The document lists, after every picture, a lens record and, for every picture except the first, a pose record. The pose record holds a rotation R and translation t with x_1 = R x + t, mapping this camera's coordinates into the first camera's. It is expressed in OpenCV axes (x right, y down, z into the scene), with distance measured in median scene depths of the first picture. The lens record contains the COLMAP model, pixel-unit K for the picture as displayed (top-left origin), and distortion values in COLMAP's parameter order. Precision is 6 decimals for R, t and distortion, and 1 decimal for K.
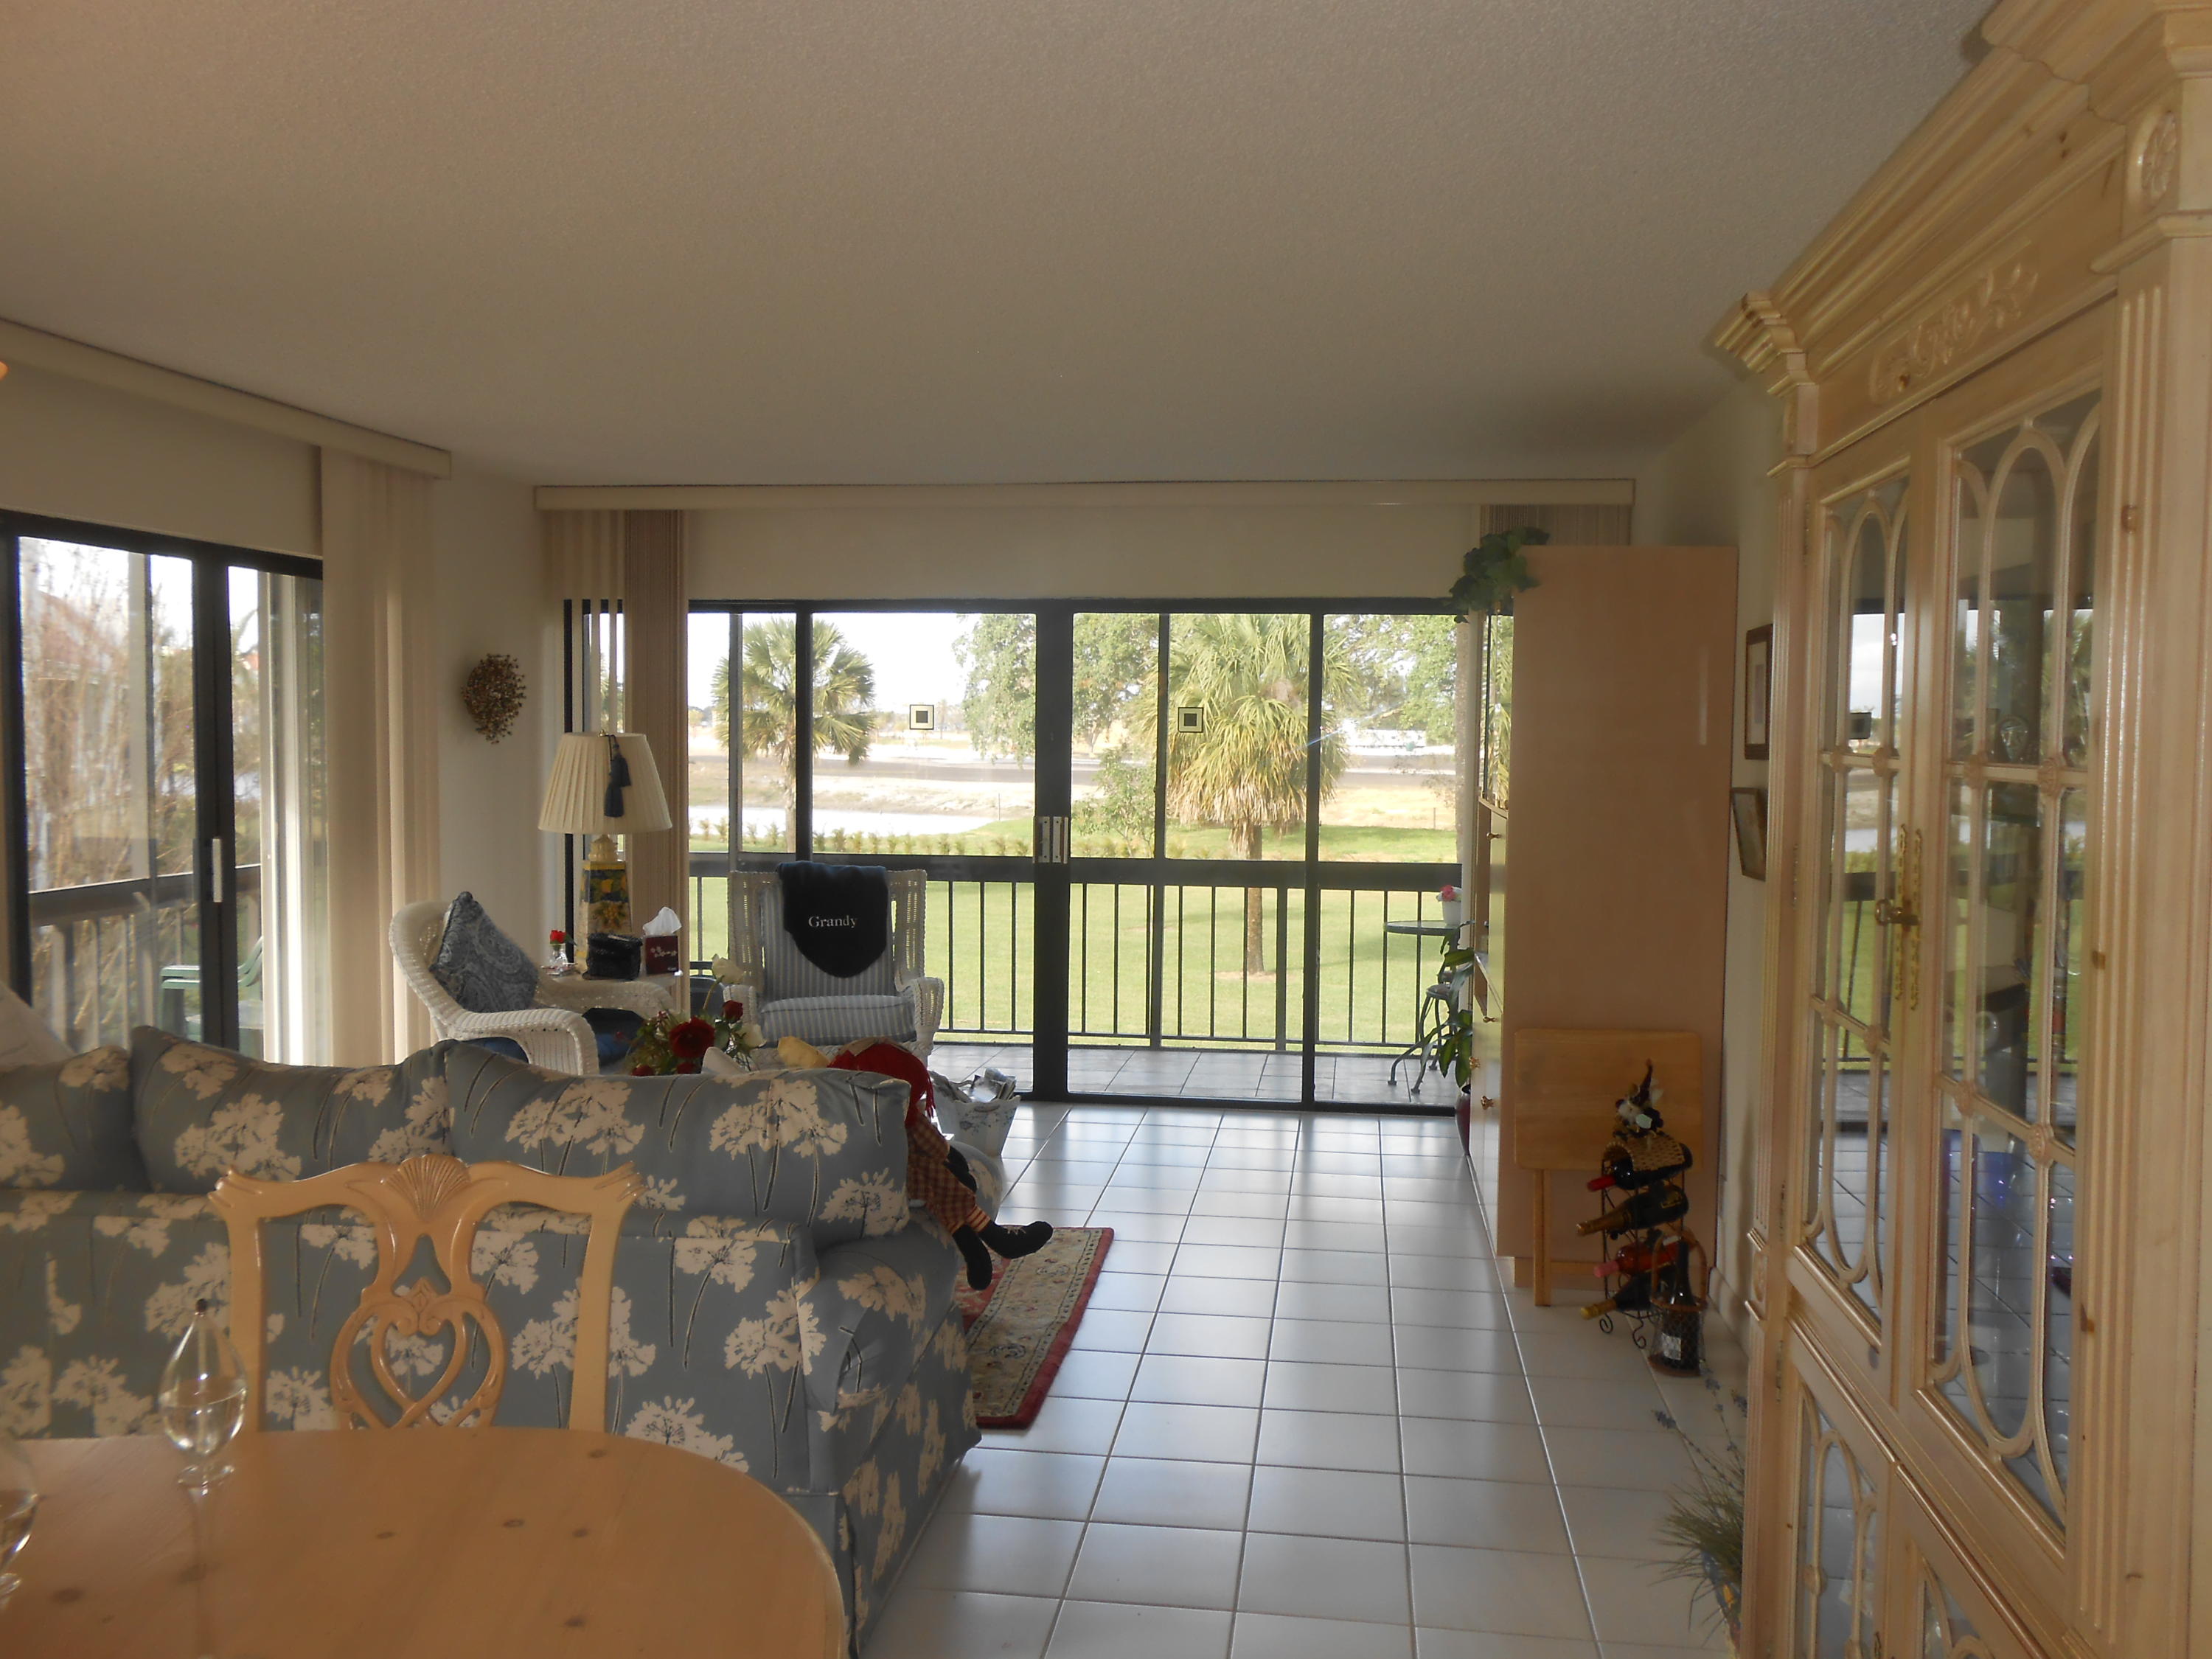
lens RADIAL K [[1808.2, 0, 1089.7], [0, 1808.2, 836.0], [0, 0, 1]] dist [-0.036894, 0.081294]
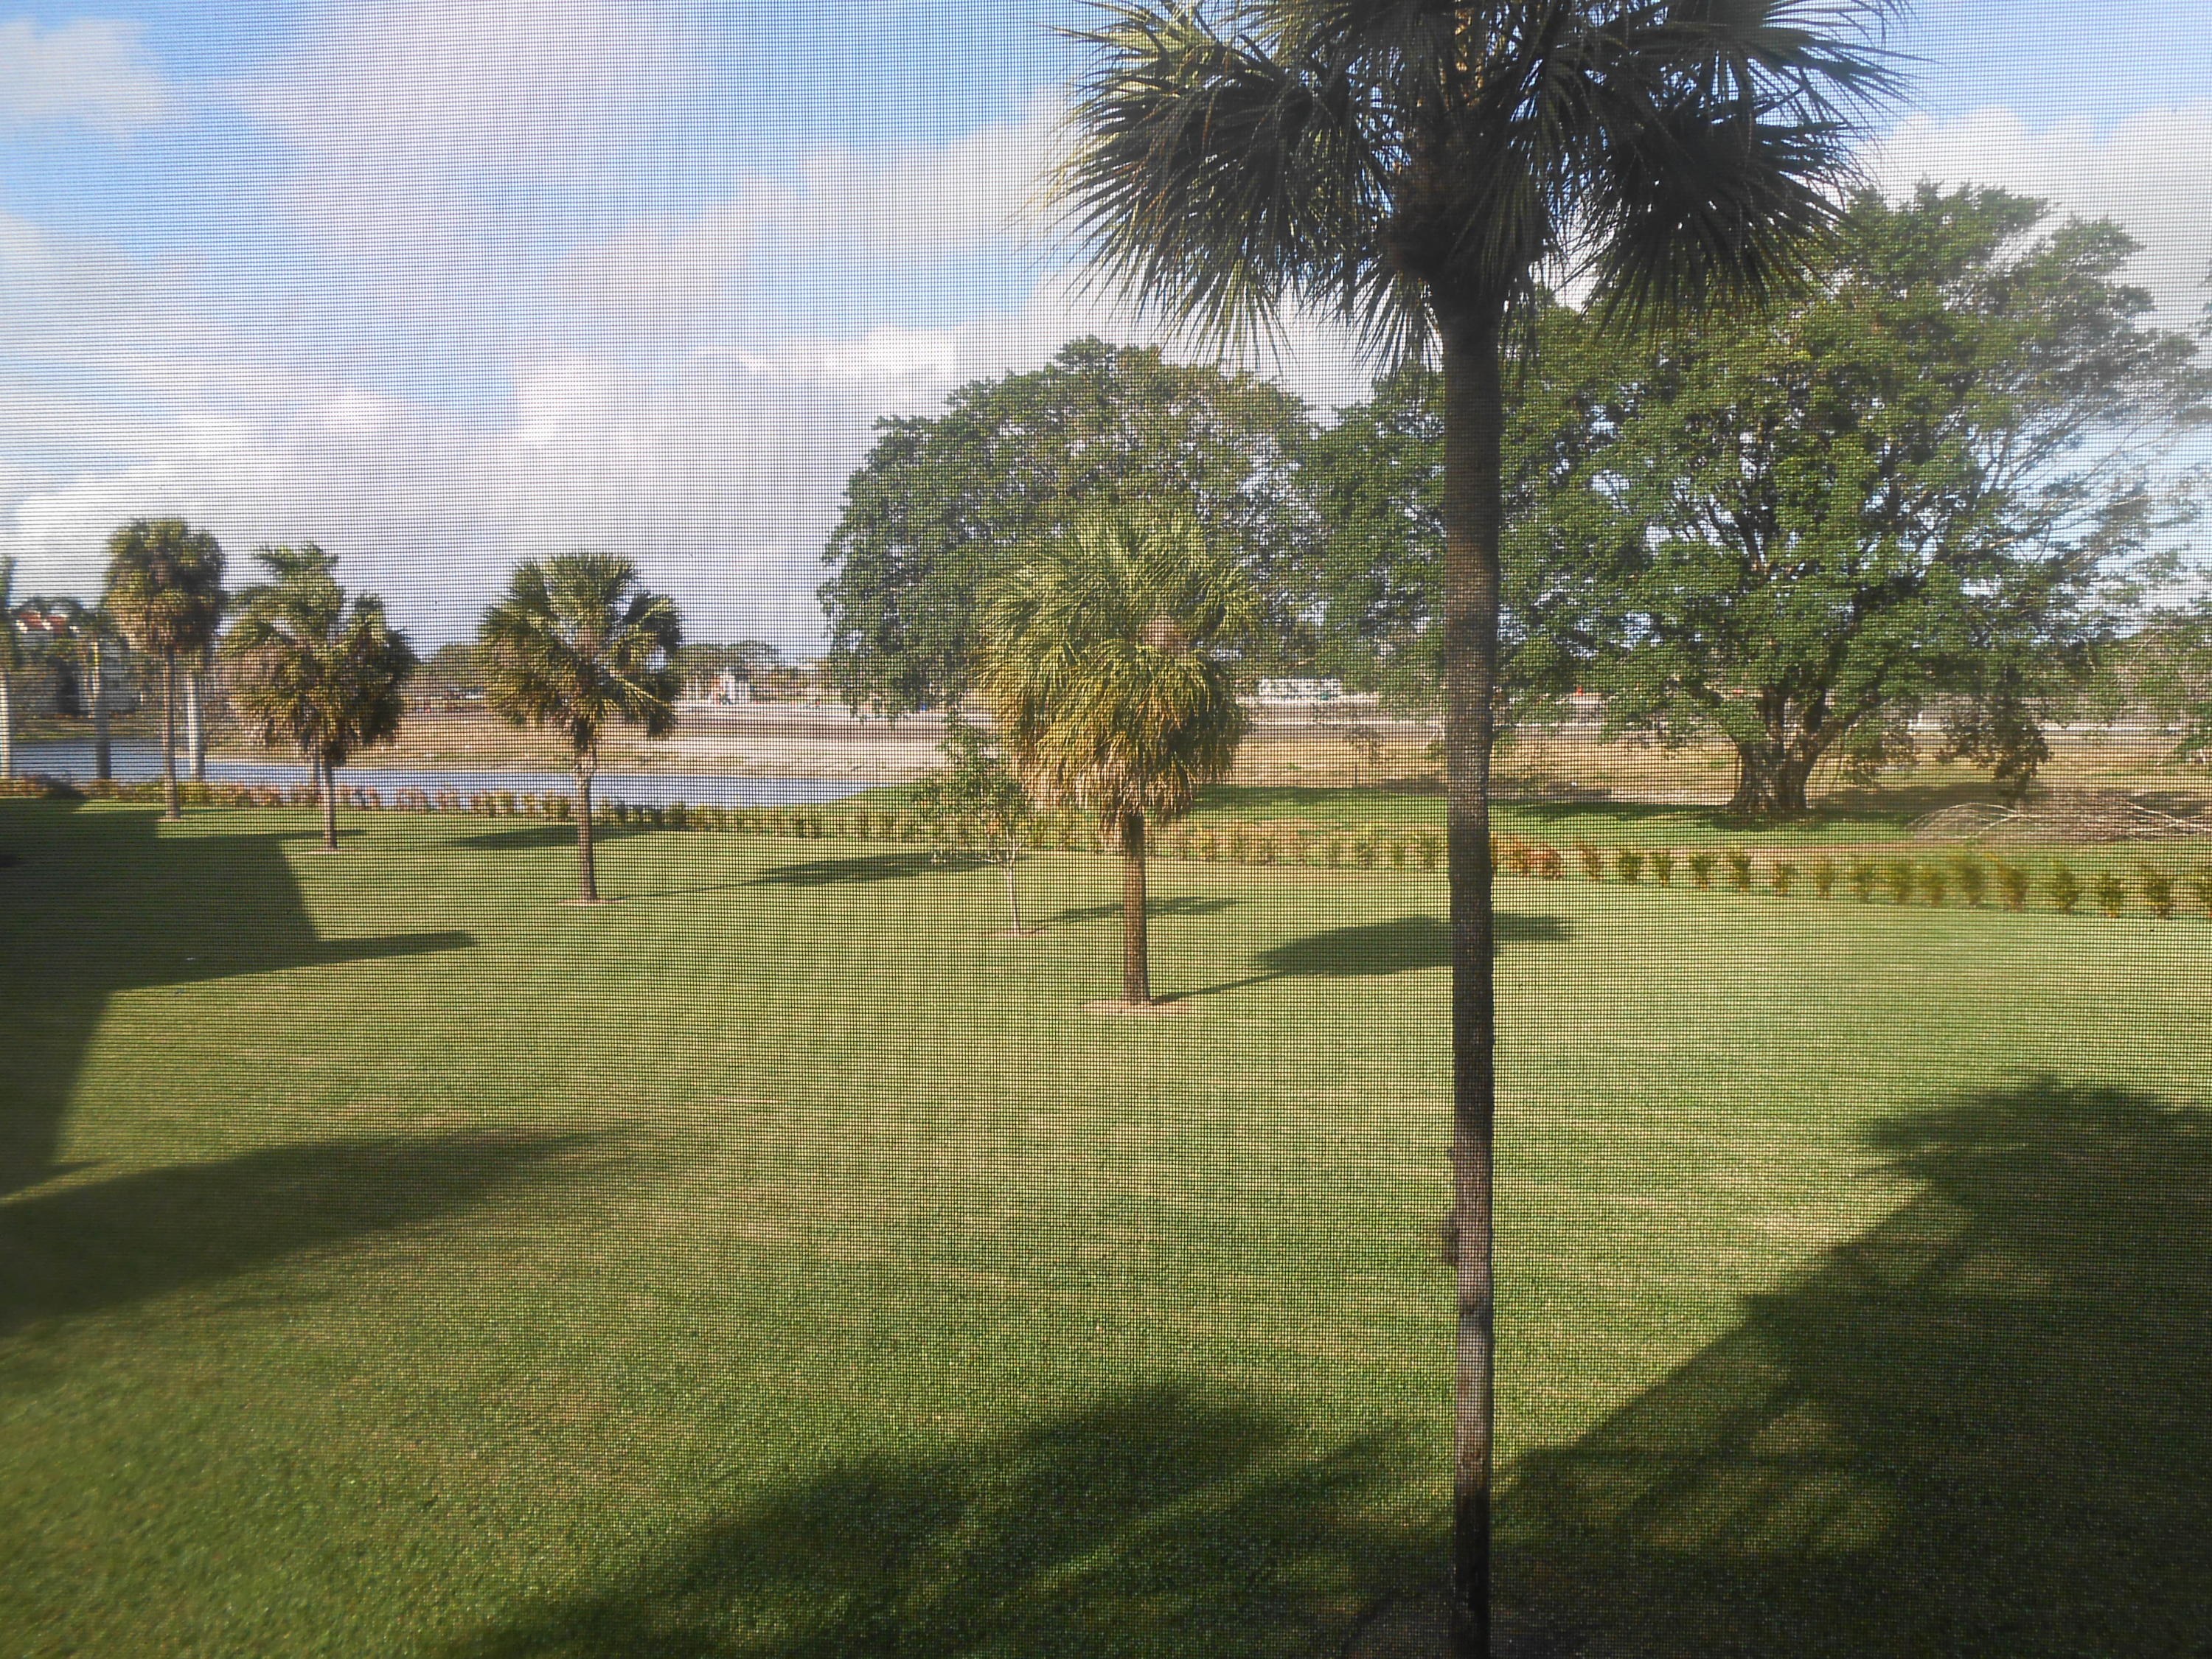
lens RADIAL K [[1808.2, 0, 1089.7], [0, 1808.2, 836.0], [0, 0, 1]] dist [-0.036894, 0.081294]
pose [[0.998818, -0.018973, 0.044754, 0.017372], [0.017769, 0.999473, 0.027164, -0.007069], [-0.045245, -0.026337, 0.998629, 0.104330]]
